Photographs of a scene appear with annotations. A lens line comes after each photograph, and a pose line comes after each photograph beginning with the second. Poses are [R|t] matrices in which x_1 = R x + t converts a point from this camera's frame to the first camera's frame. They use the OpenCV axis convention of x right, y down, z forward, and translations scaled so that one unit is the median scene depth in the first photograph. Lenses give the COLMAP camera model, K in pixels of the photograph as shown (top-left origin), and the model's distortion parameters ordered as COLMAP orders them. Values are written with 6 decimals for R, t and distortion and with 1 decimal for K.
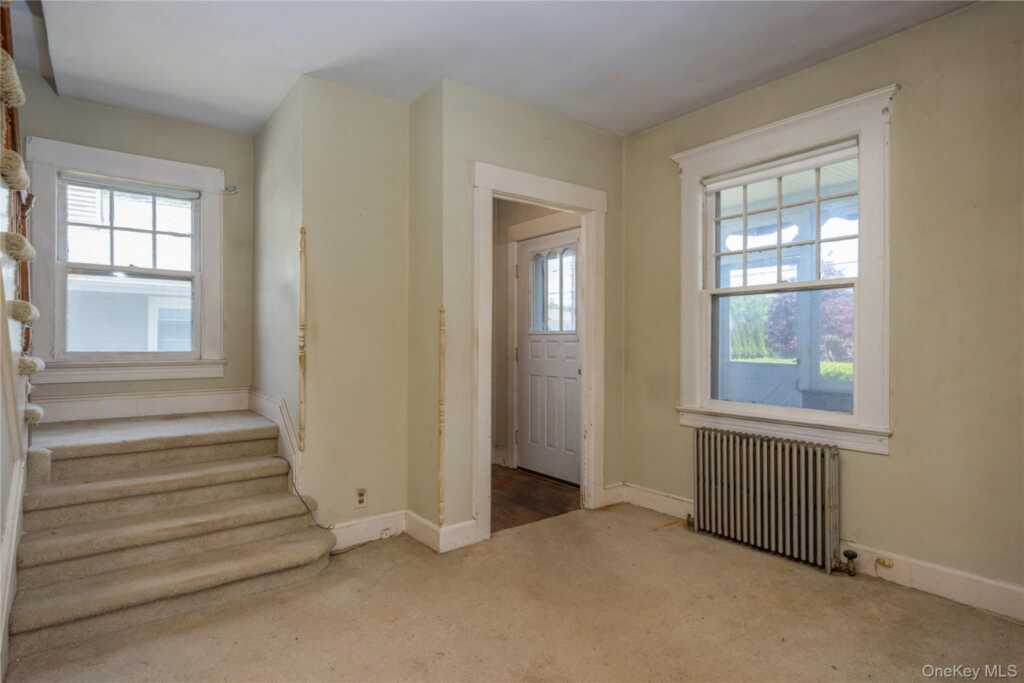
lens RADIAL K [[558.4, 0, 512.0], [0, 558.4, 341.5], [0, 0, 1]] dist [0.020617, -0.000185]
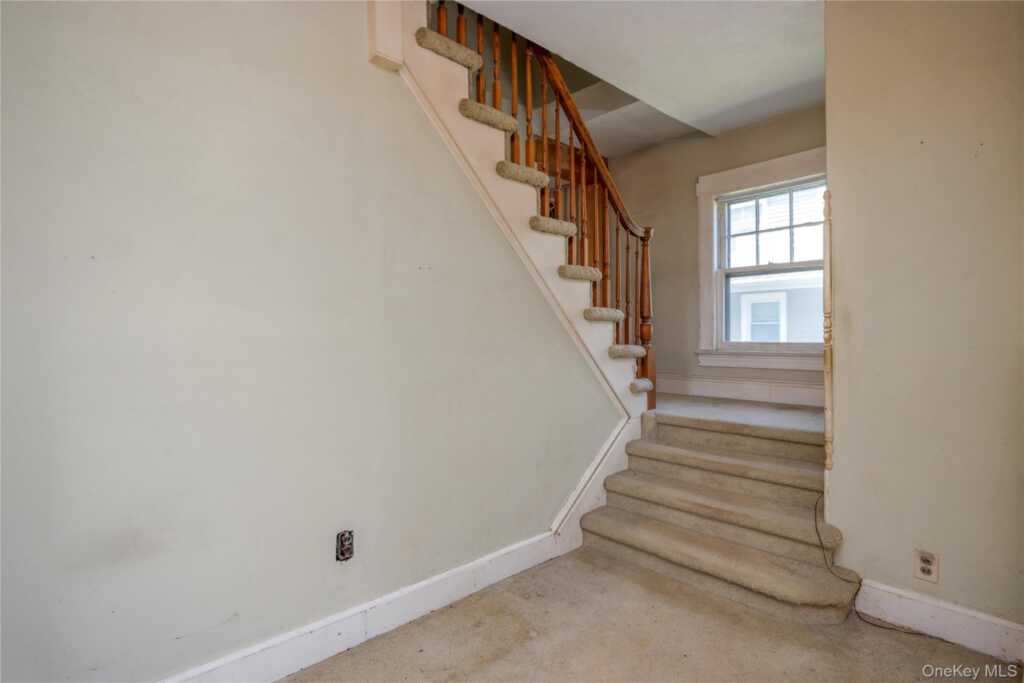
lens RADIAL K [[517.5, 0, 496.9], [0, 517.5, 336.8], [0, 0, 1]] dist [0.003512, 0.000470]
pose [[0.078990, 0.004550, -0.996865, 0.334932], [0.004028, 0.999980, 0.004884, 0.000746], [0.996867, -0.004401, 0.078971, 0.480842]]
